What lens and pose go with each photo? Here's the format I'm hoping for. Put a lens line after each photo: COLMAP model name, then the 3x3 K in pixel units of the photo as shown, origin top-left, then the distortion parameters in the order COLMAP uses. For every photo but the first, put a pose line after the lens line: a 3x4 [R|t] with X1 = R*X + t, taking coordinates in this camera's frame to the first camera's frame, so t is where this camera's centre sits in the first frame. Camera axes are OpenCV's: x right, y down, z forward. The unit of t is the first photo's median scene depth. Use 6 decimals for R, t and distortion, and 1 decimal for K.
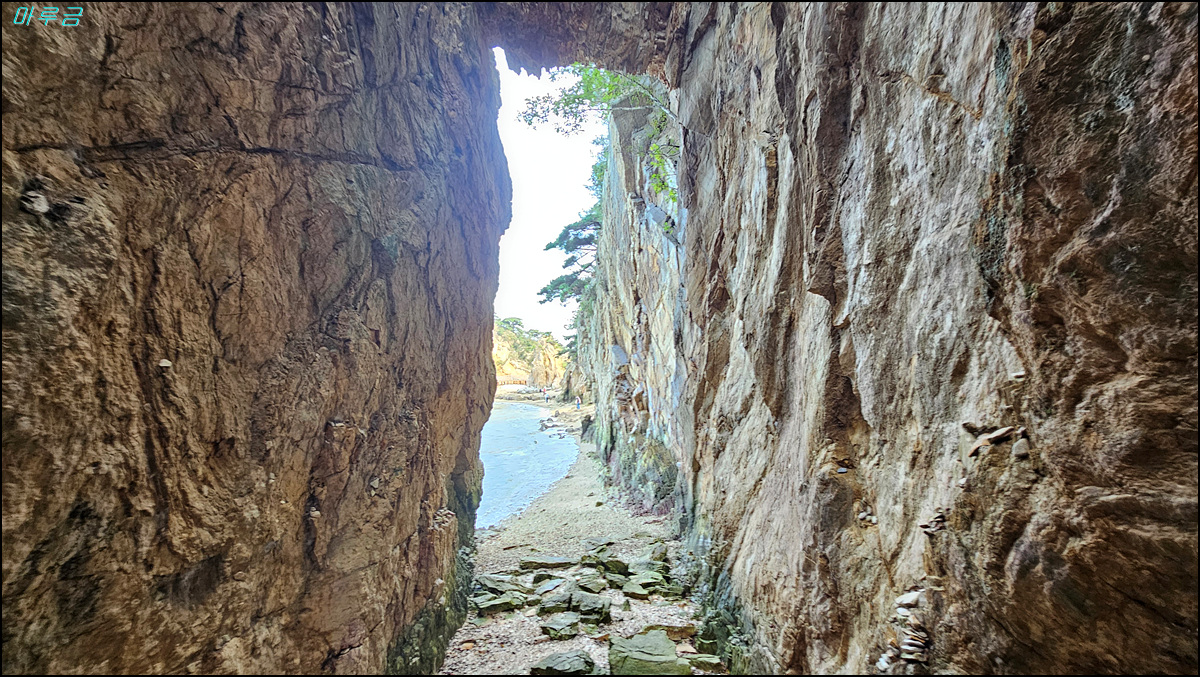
lens RADIAL K [[485.4, 0, 592.5], [0, 485.4, 340.9], [0, 0, 1]] dist [-0.002928, 0.001682]
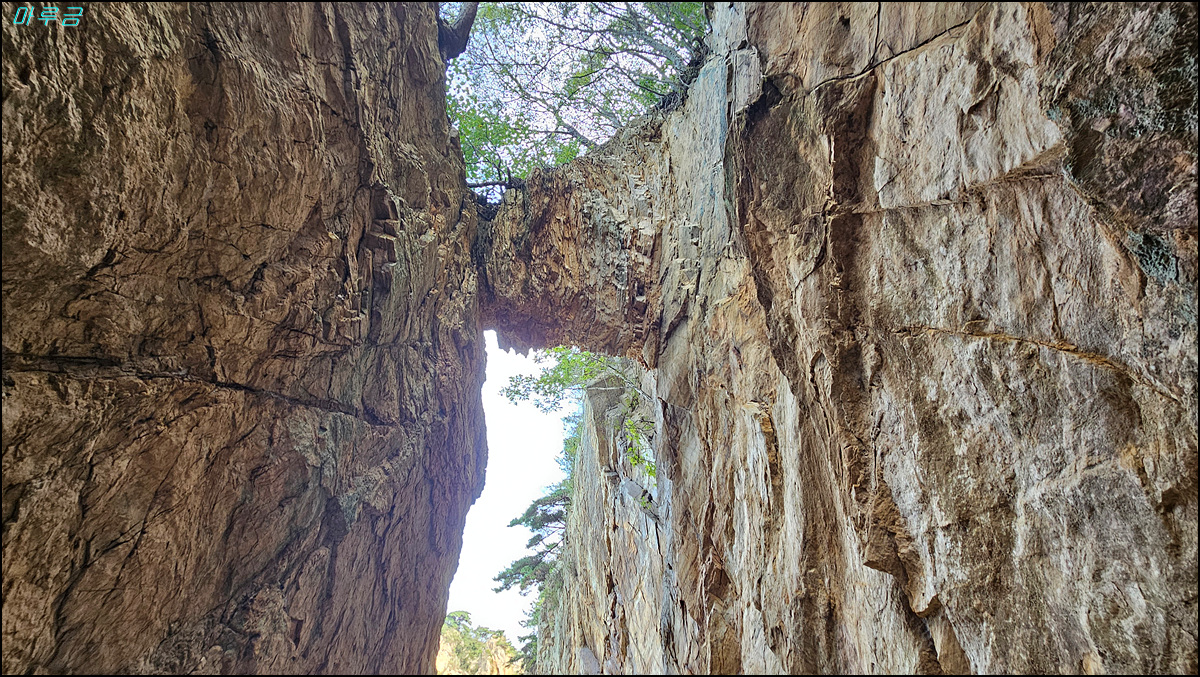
lens RADIAL K [[485.4, 0, 597.2], [0, 485.4, 344.7], [0, 0, 1]] dist [-0.002928, 0.001682]
pose [[0.996712, 0.042305, 0.069098, -0.032657], [0.000095, 0.852239, -0.523153, 0.003800], [-0.081020, 0.521440, 0.849433, 0.059144]]
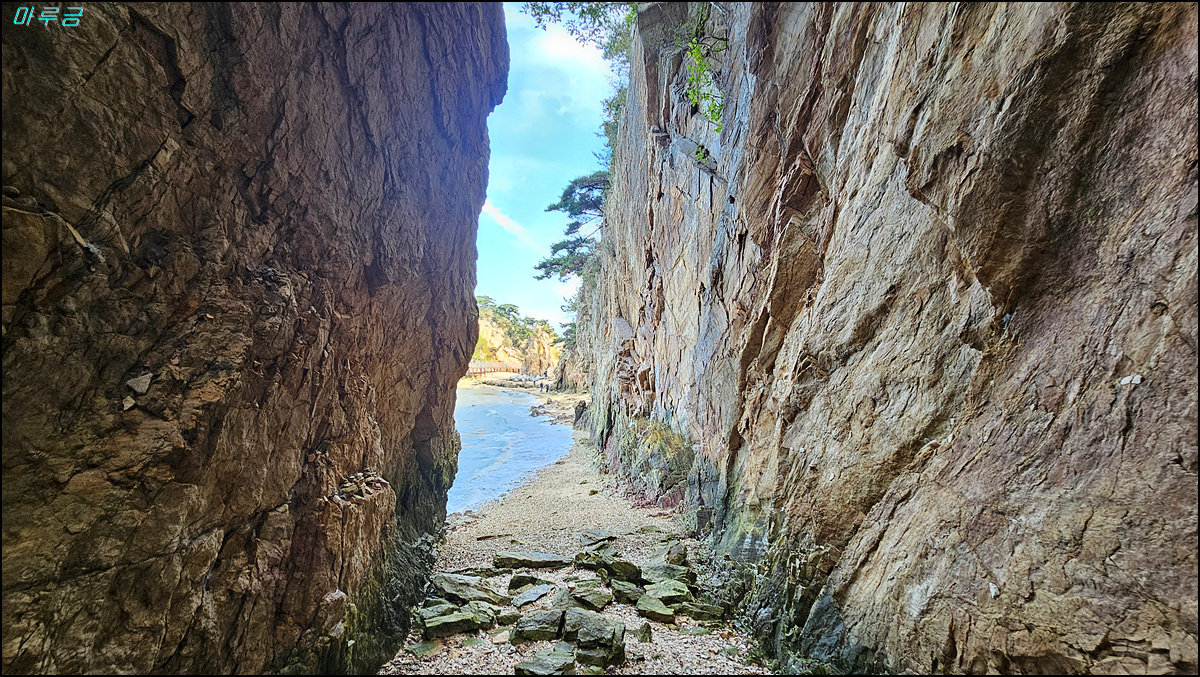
lens RADIAL K [[485.4, 0, 596.3], [0, 485.4, 342.4], [0, 0, 1]] dist [-0.002928, 0.001682]
pose [[0.998411, 0.053560, 0.017516, -0.029819], [-0.053825, 0.998437, 0.015029, 0.132905], [-0.016684, -0.015948, 0.999734, 0.325091]]
